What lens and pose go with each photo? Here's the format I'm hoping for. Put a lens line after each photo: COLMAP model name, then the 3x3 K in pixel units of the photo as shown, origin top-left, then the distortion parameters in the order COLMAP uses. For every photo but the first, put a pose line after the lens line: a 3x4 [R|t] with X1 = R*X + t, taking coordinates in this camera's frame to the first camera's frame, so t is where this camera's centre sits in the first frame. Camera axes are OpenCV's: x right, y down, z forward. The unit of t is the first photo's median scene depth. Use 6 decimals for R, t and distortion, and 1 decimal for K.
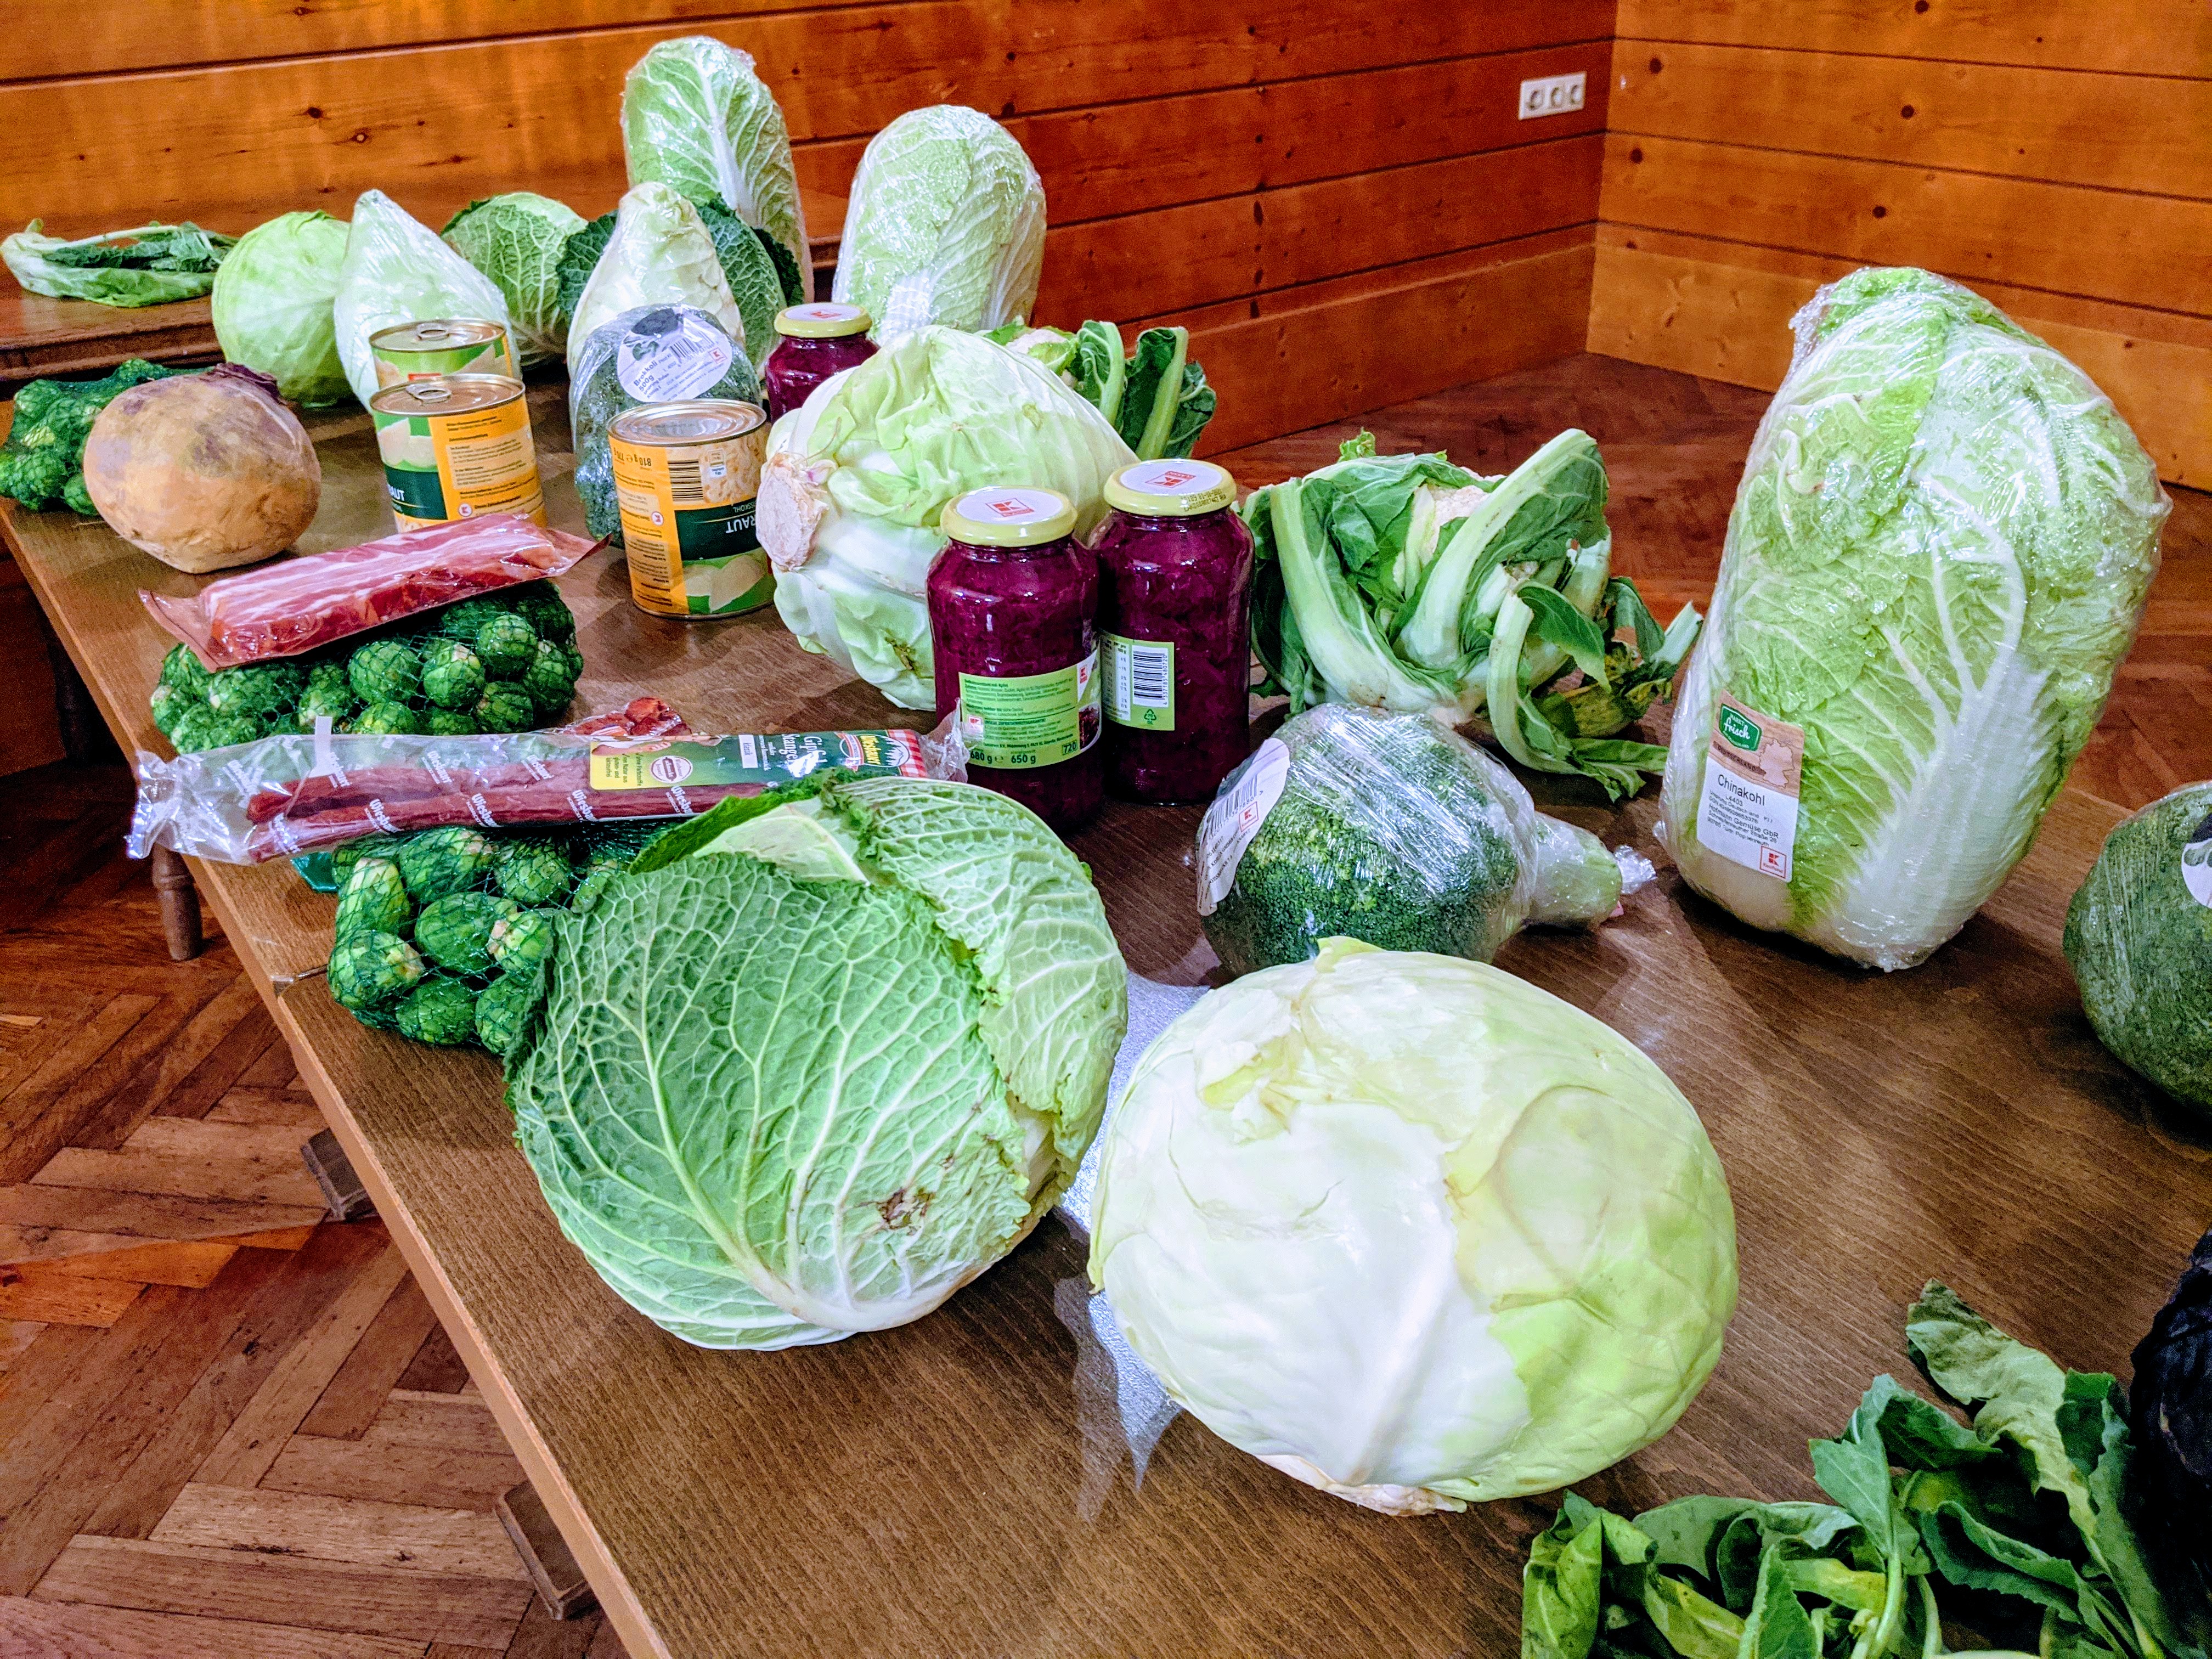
lens RADIAL K [[1810.4, 0, 1108.5], [0, 1810.4, 833.1], [0, 0, 1]] dist [-0.007130, -0.006469]
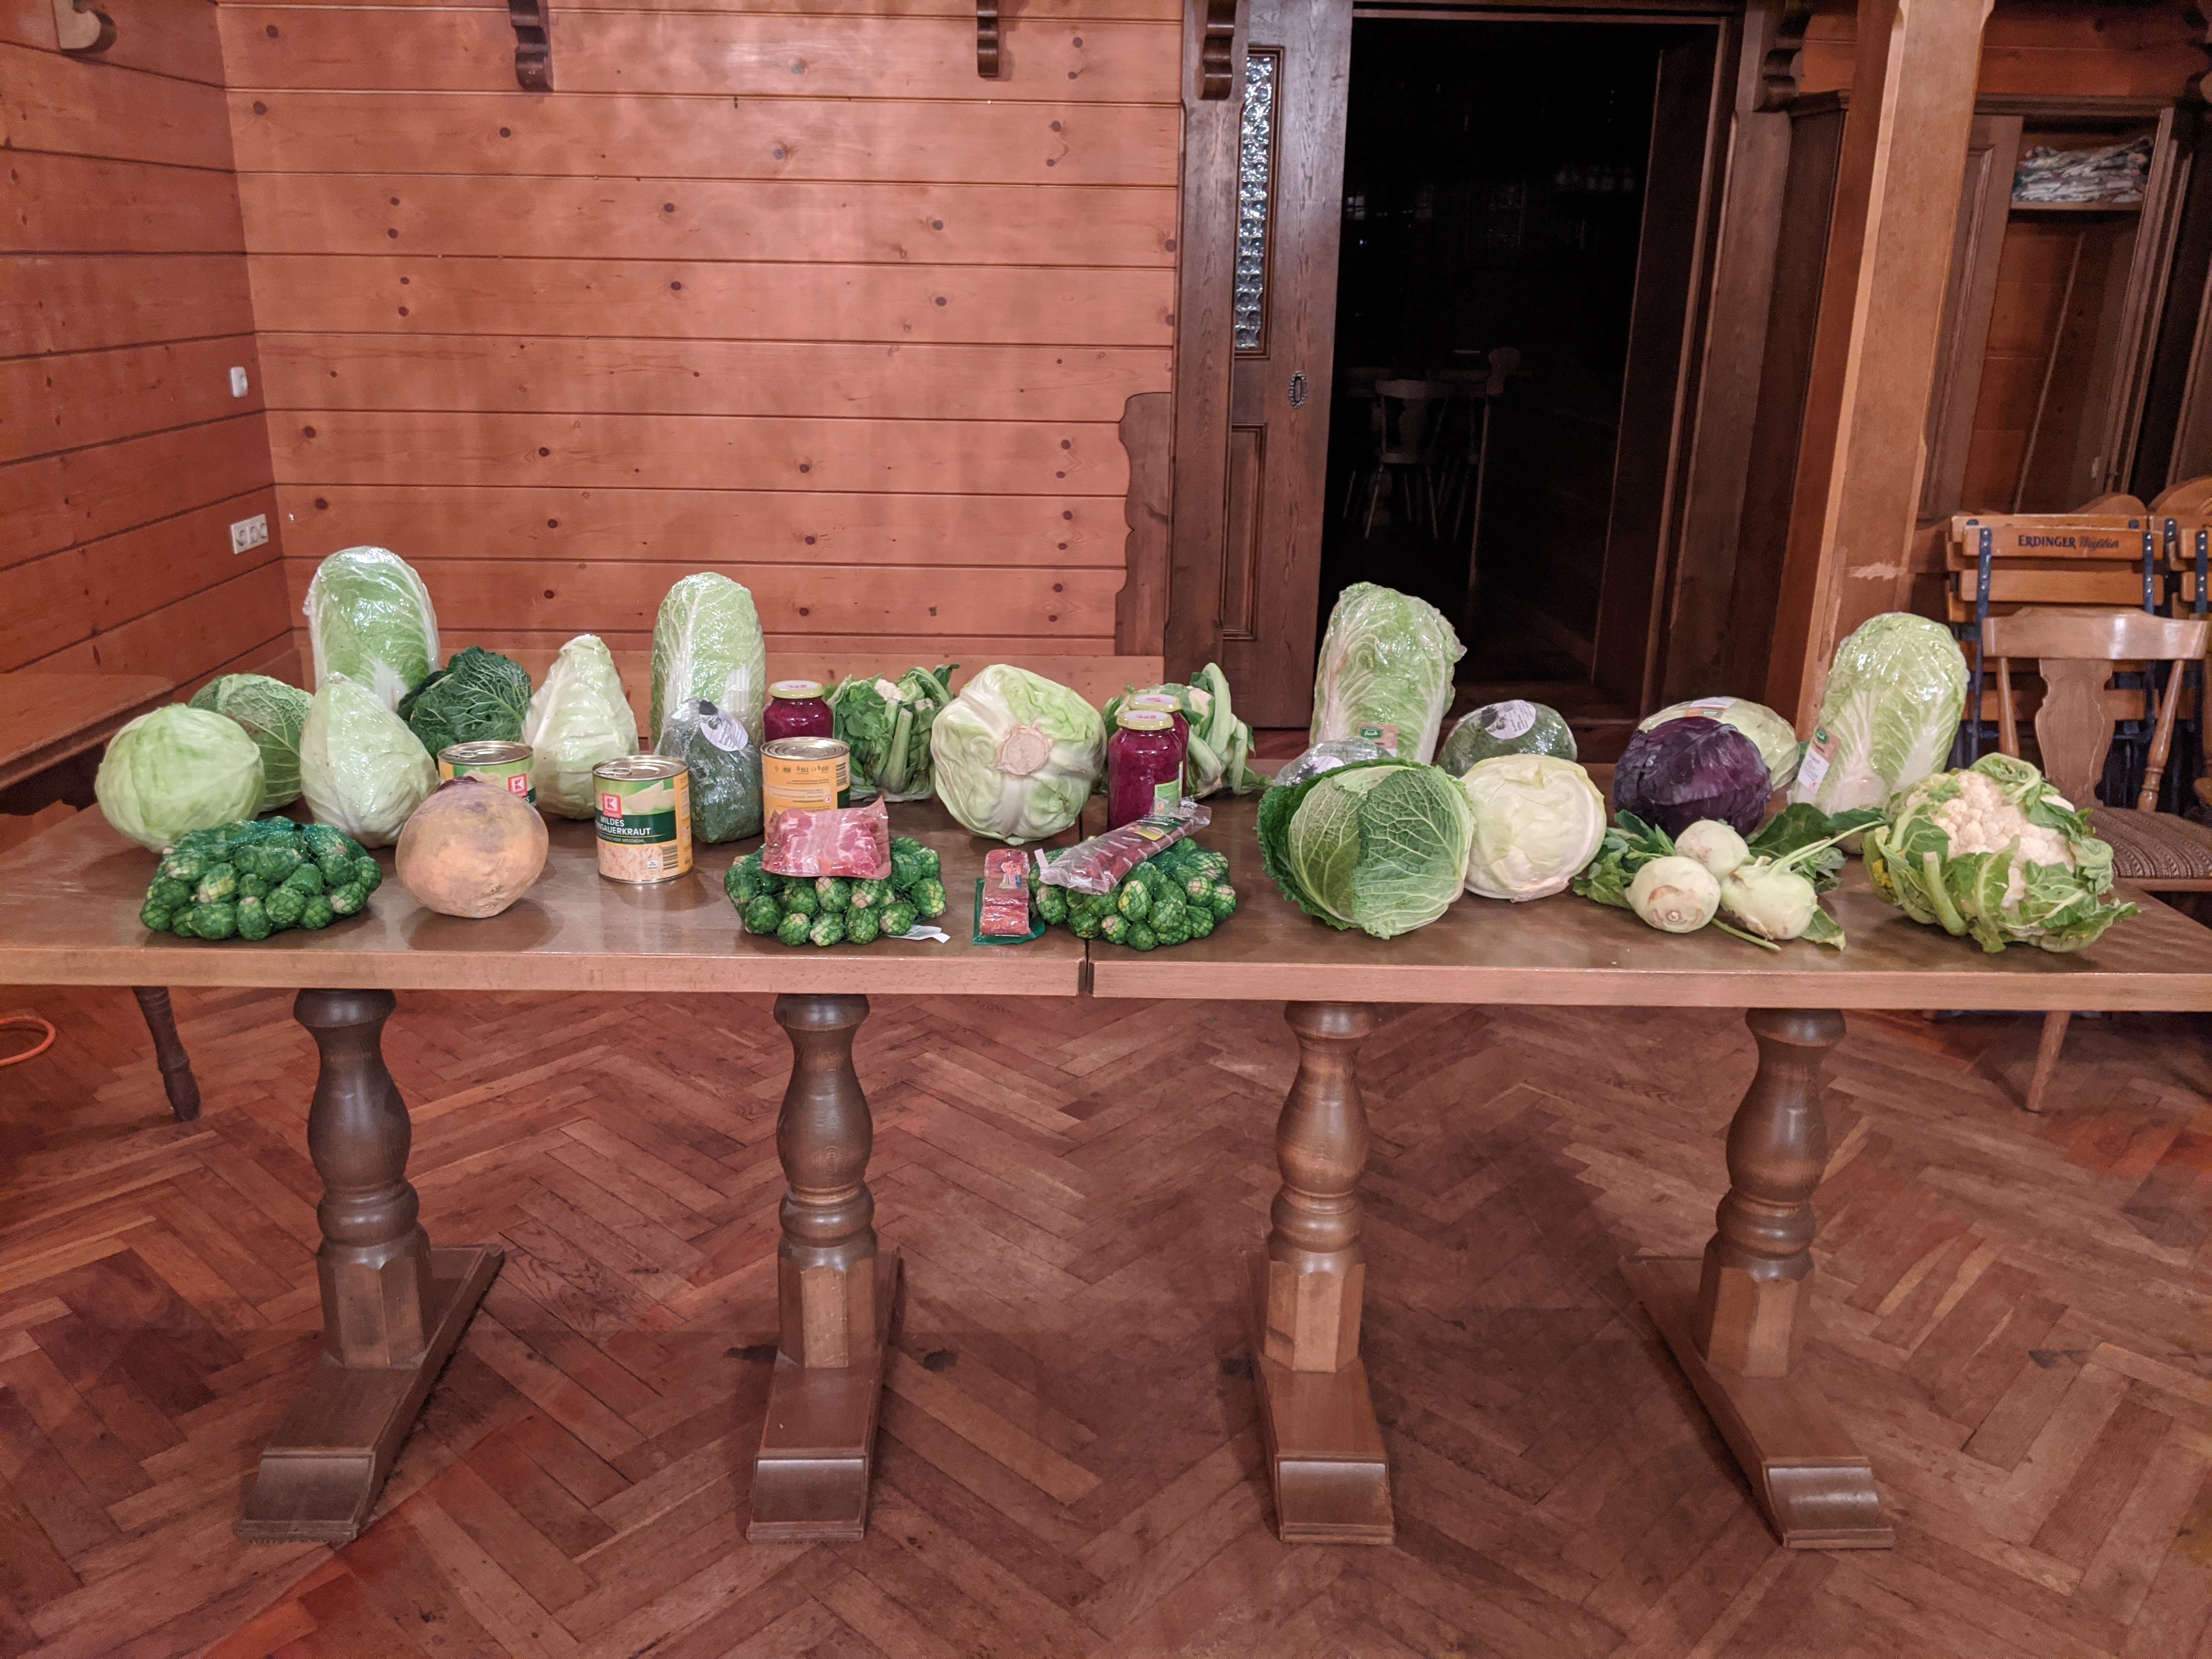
lens RADIAL K [[1778.7, 0, 1100.3], [0, 1778.7, 829.9], [0, 0, 1]] dist [0.044720, -0.063033]
pose [[0.579121, -0.210622, 0.787564, -0.440770], [0.362769, 0.931713, -0.017583, -0.005461], [-0.730081, 0.295886, 0.615981, -0.078823]]
